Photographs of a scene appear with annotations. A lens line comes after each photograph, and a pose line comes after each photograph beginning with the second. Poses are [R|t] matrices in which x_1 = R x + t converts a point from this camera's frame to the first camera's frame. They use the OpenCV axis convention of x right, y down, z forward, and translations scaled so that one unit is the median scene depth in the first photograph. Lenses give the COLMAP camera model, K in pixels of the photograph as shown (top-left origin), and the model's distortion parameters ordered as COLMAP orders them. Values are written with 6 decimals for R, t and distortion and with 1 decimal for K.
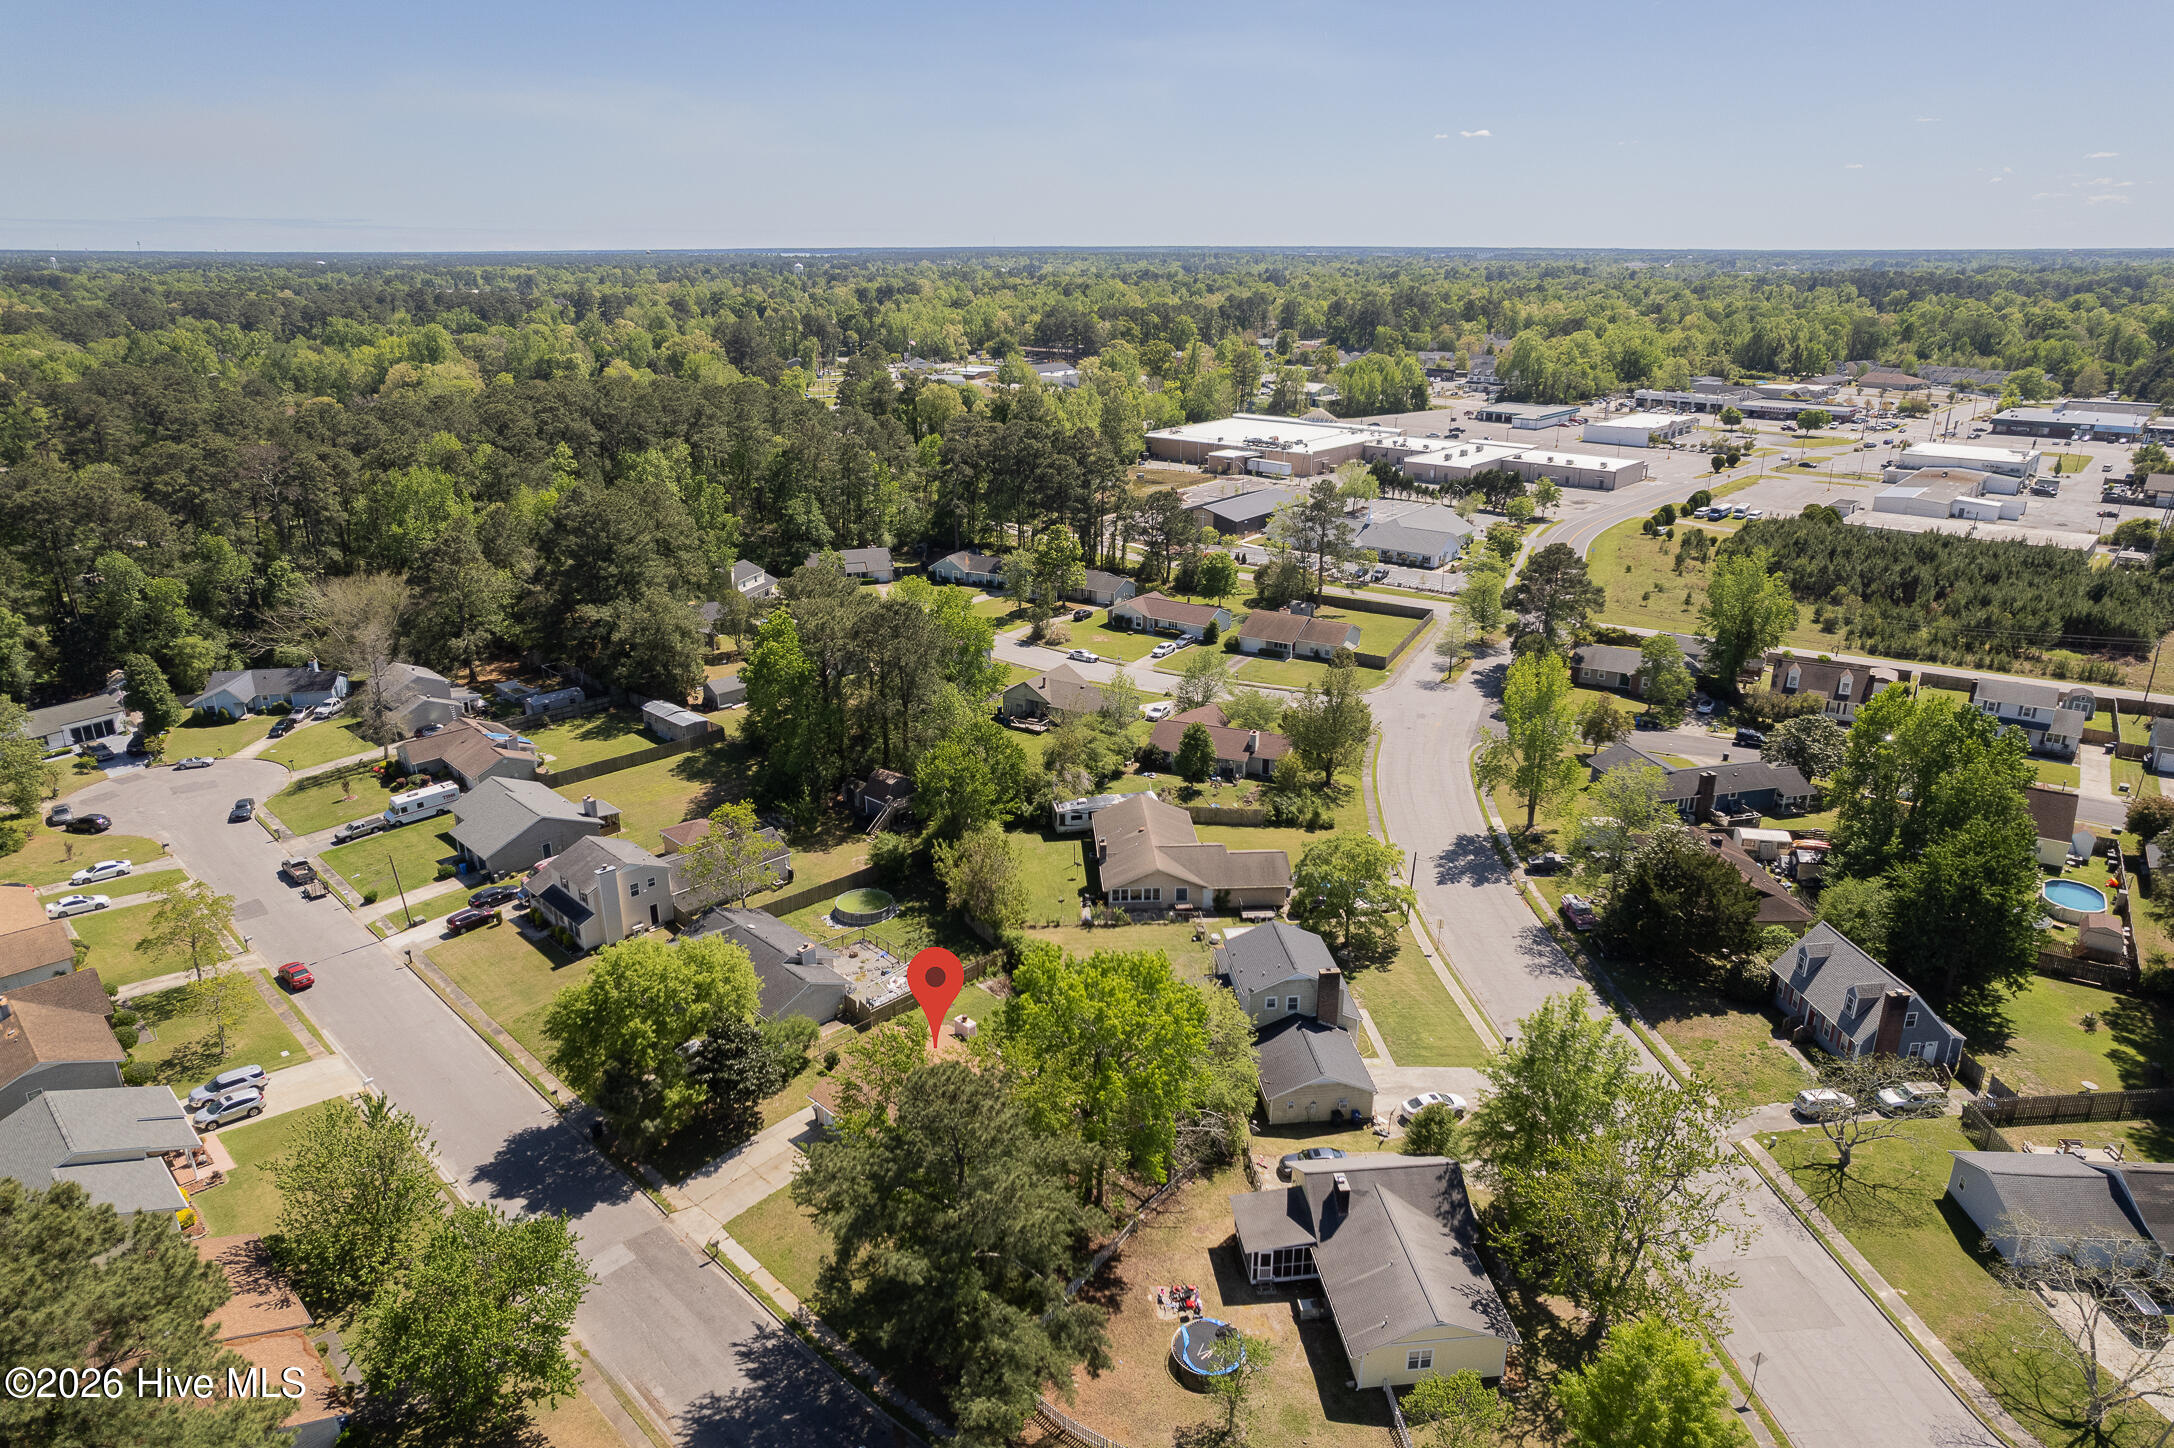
lens RADIAL K [[1380.3, 0, 1089.8], [0, 1380.3, 736.0], [0, 0, 1]] dist [-0.077854, 0.087399]
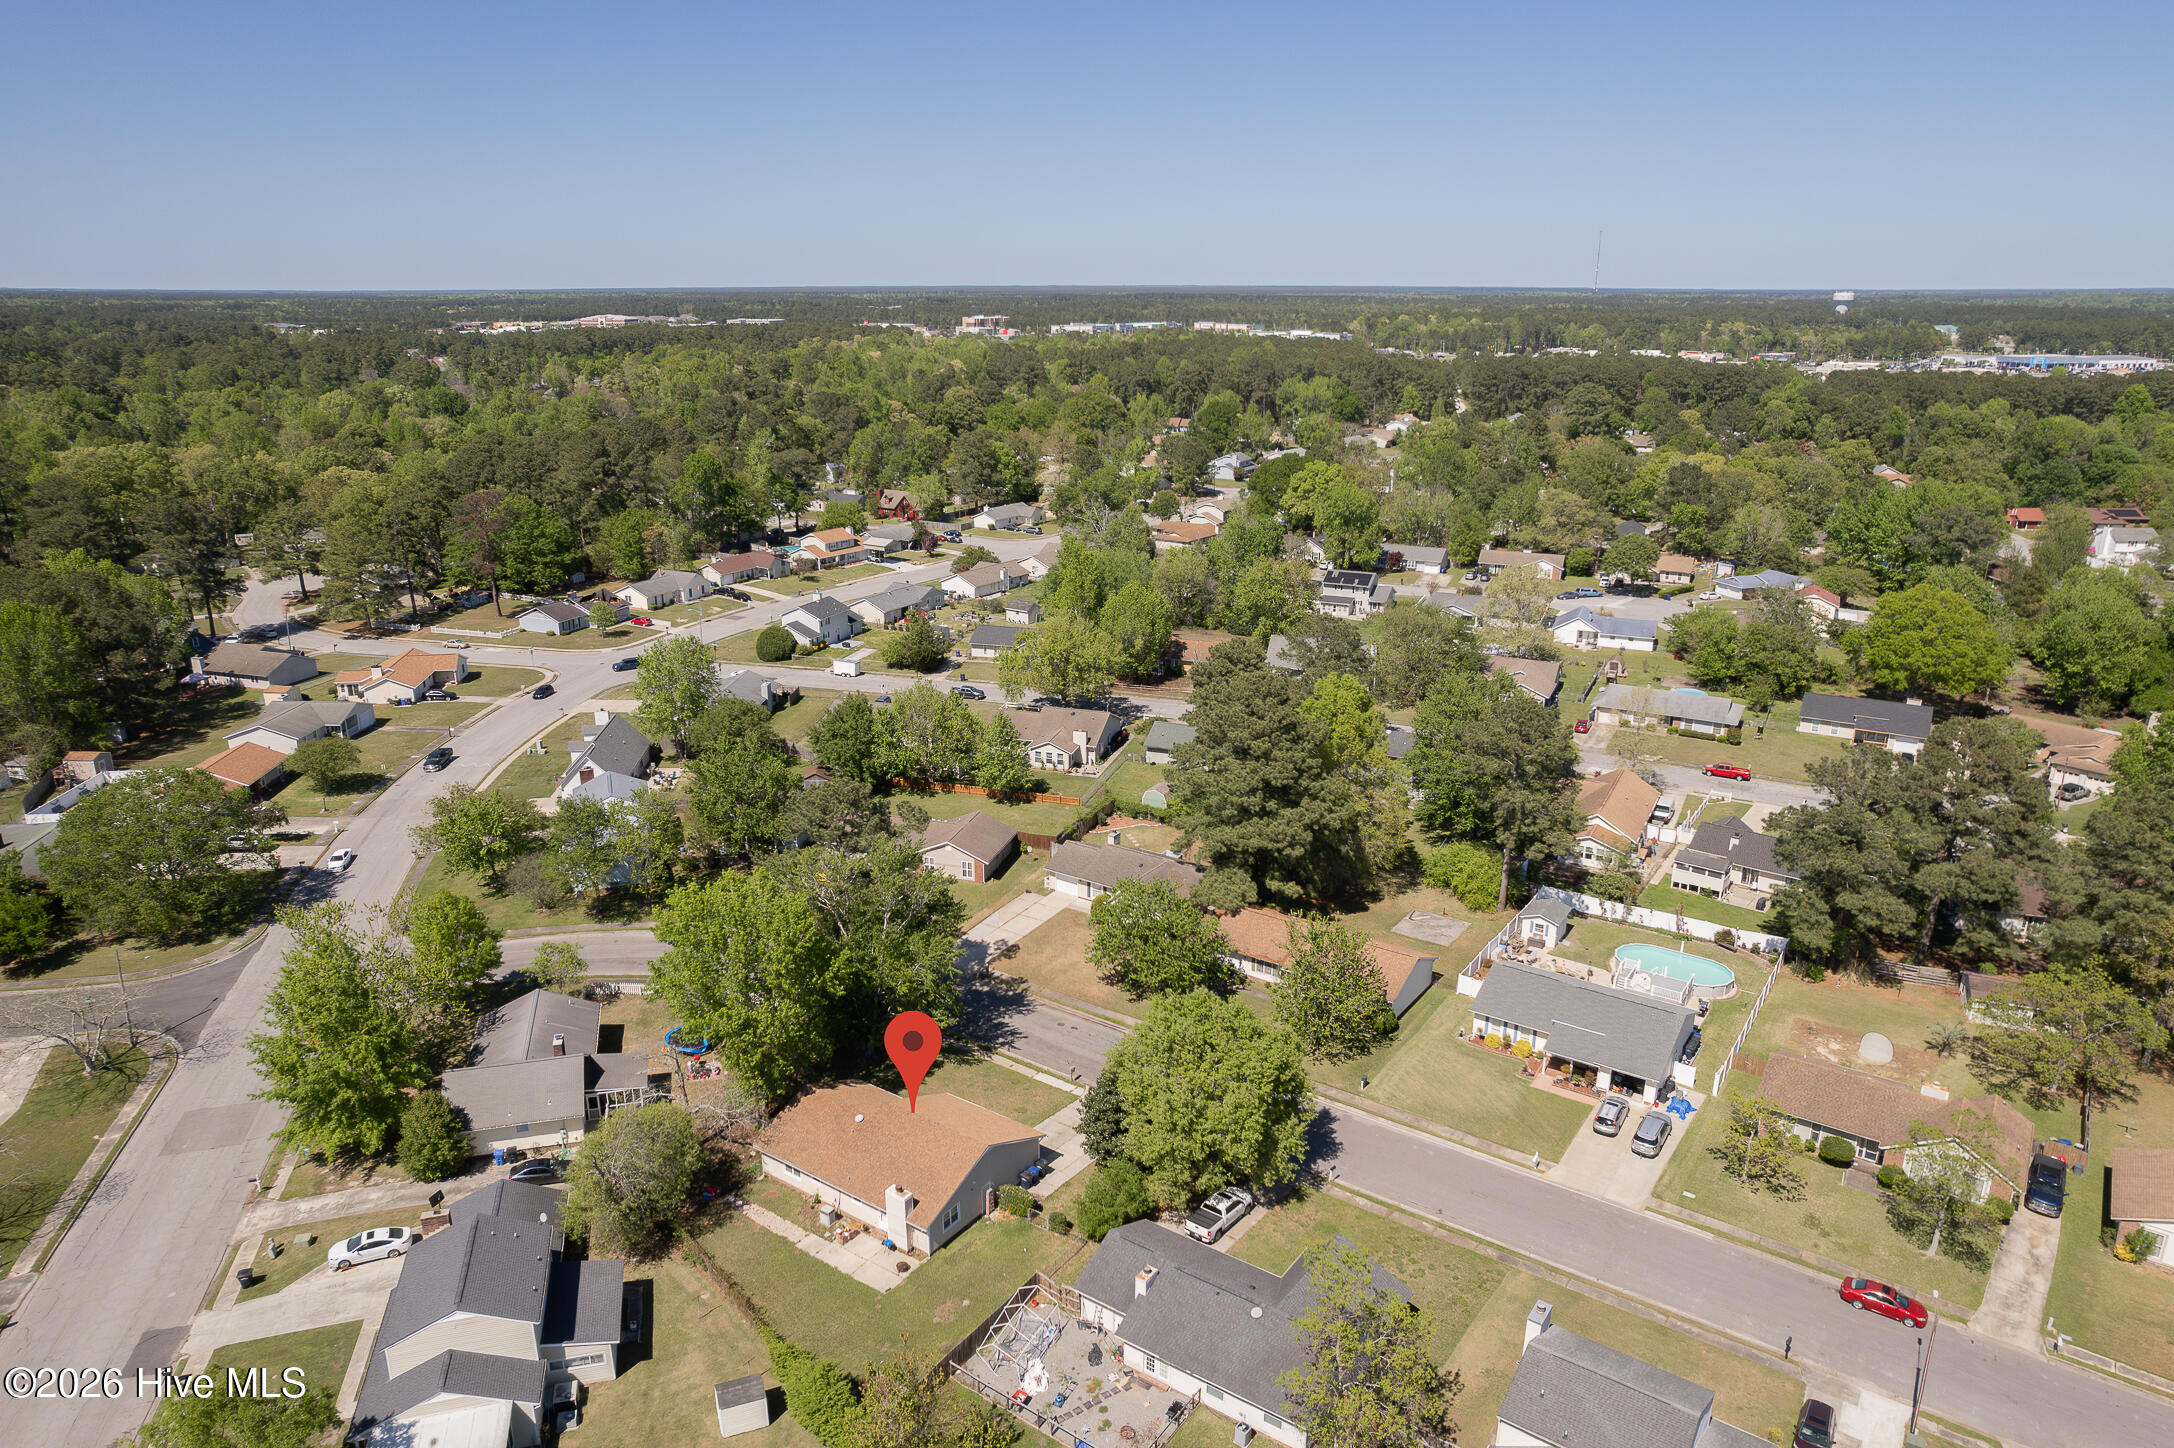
lens RADIAL K [[1422.1, 0, 1097.0], [0, 1422.1, 730.8], [0, 0, 1]] dist [-0.073729, 0.082211]
pose [[-0.985188, 0.052489, -0.163249, -0.088533], [-0.057333, 0.796392, 0.602058, -0.598867], [0.161611, 0.602499, -0.781586, 1.637052]]
